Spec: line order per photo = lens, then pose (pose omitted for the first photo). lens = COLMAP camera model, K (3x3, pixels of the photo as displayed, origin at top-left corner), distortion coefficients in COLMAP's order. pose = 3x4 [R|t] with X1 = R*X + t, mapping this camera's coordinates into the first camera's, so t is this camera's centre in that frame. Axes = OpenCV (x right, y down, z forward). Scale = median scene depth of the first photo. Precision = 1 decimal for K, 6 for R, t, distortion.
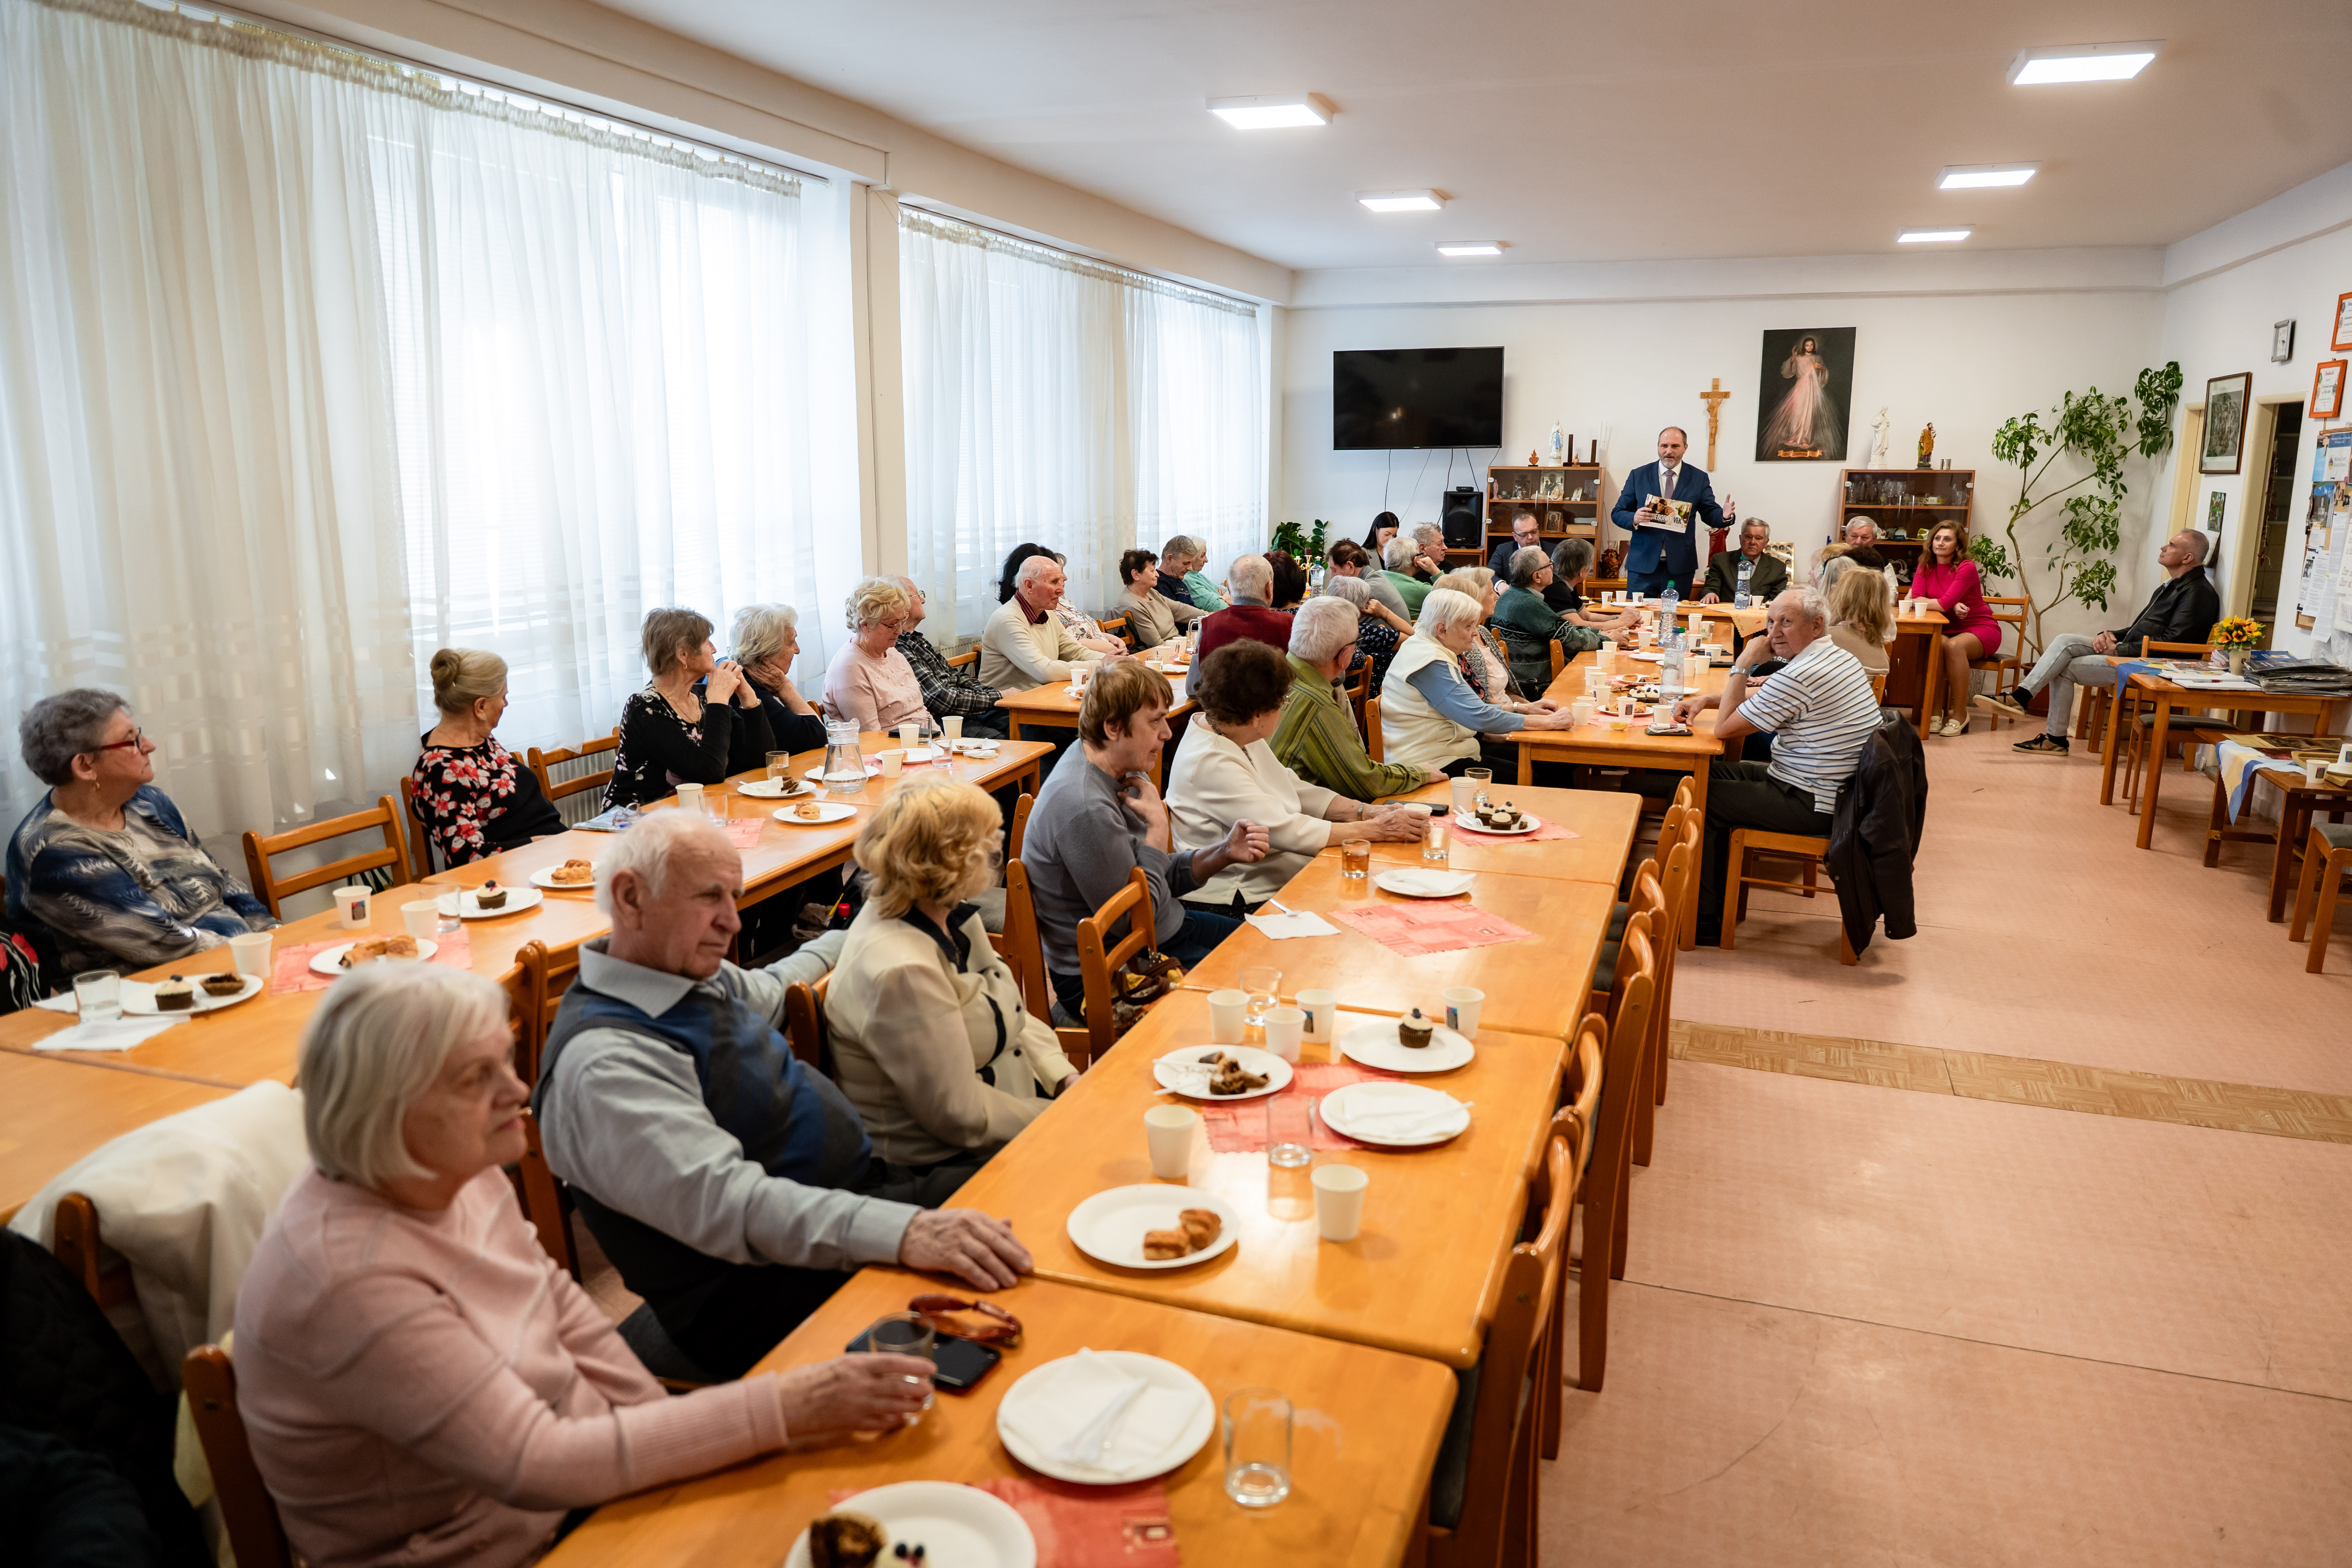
lens RADIAL K [[1557.1, 0, 1176.0], [0, 1557.1, 784.0], [0, 0, 1]] dist [0.003078, -0.020659]
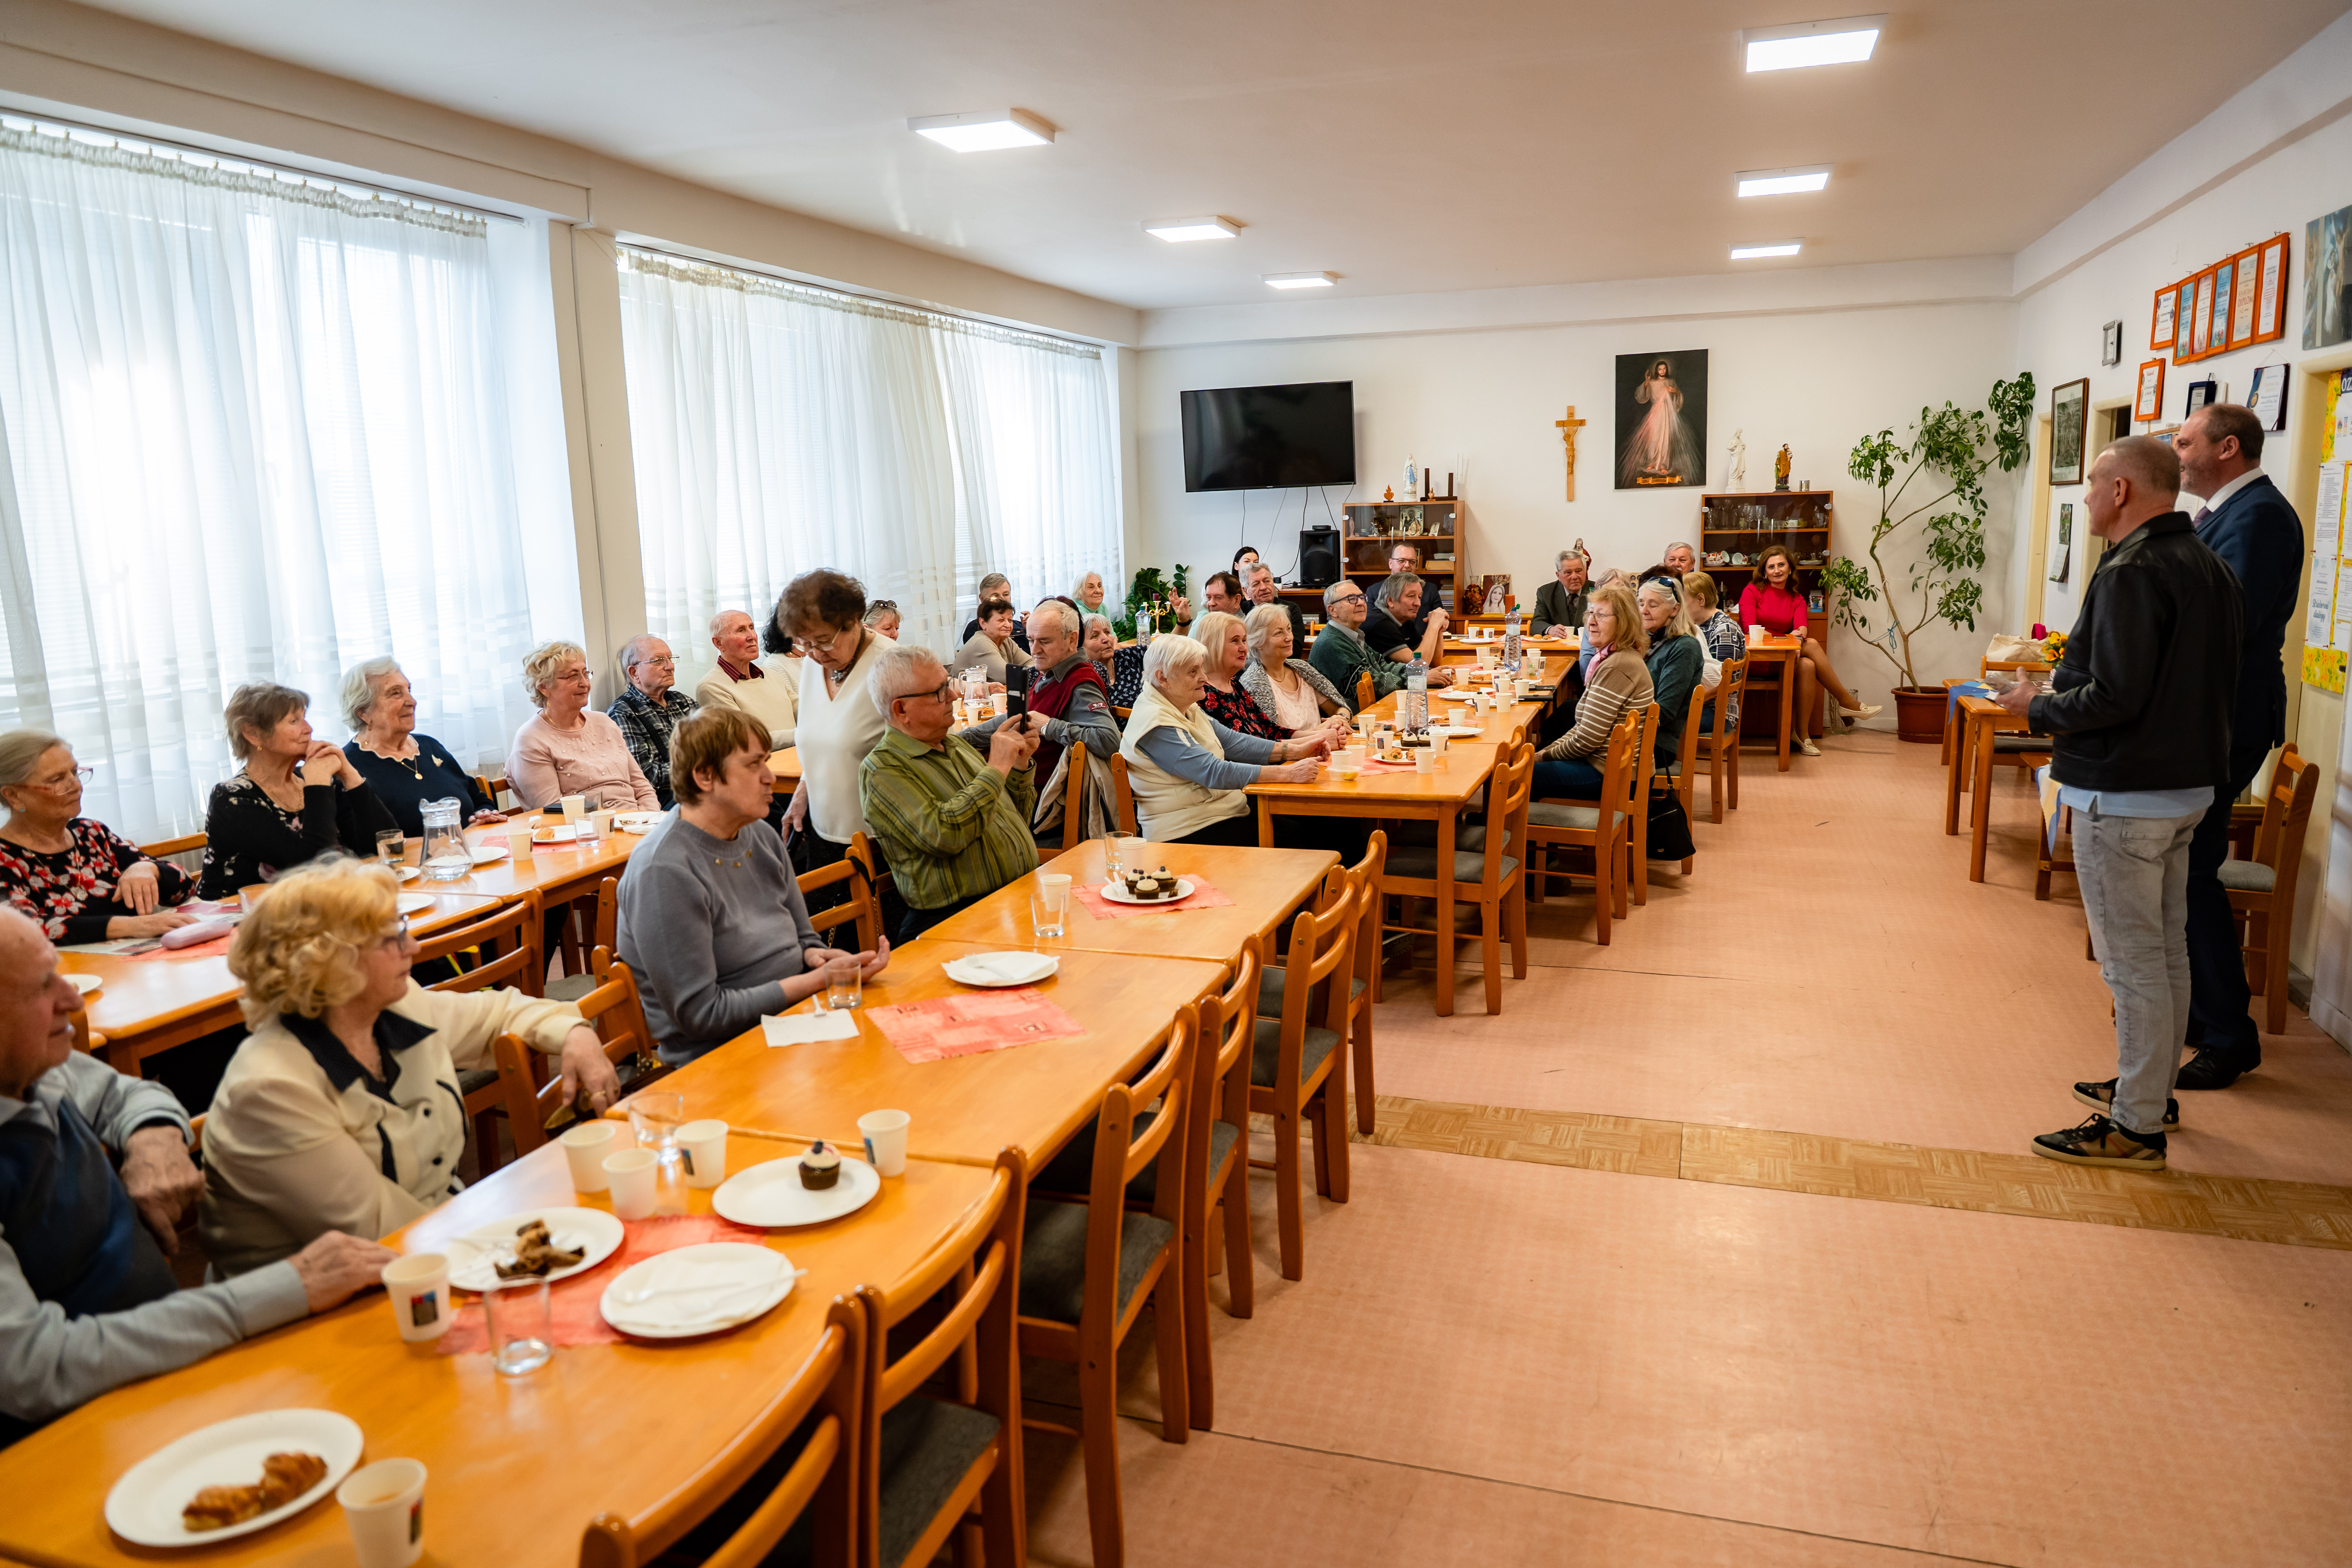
lens RADIAL K [[1549.0, 0, 1176.0], [0, 1549.0, 784.0], [0, 0, 1]] dist [-0.003080, -0.016819]
pose [[0.999384, -0.034052, 0.008449, 0.113455], [0.034302, 0.998918, -0.031415, -0.004041], [-0.007370, 0.031686, 0.999471, 0.058349]]
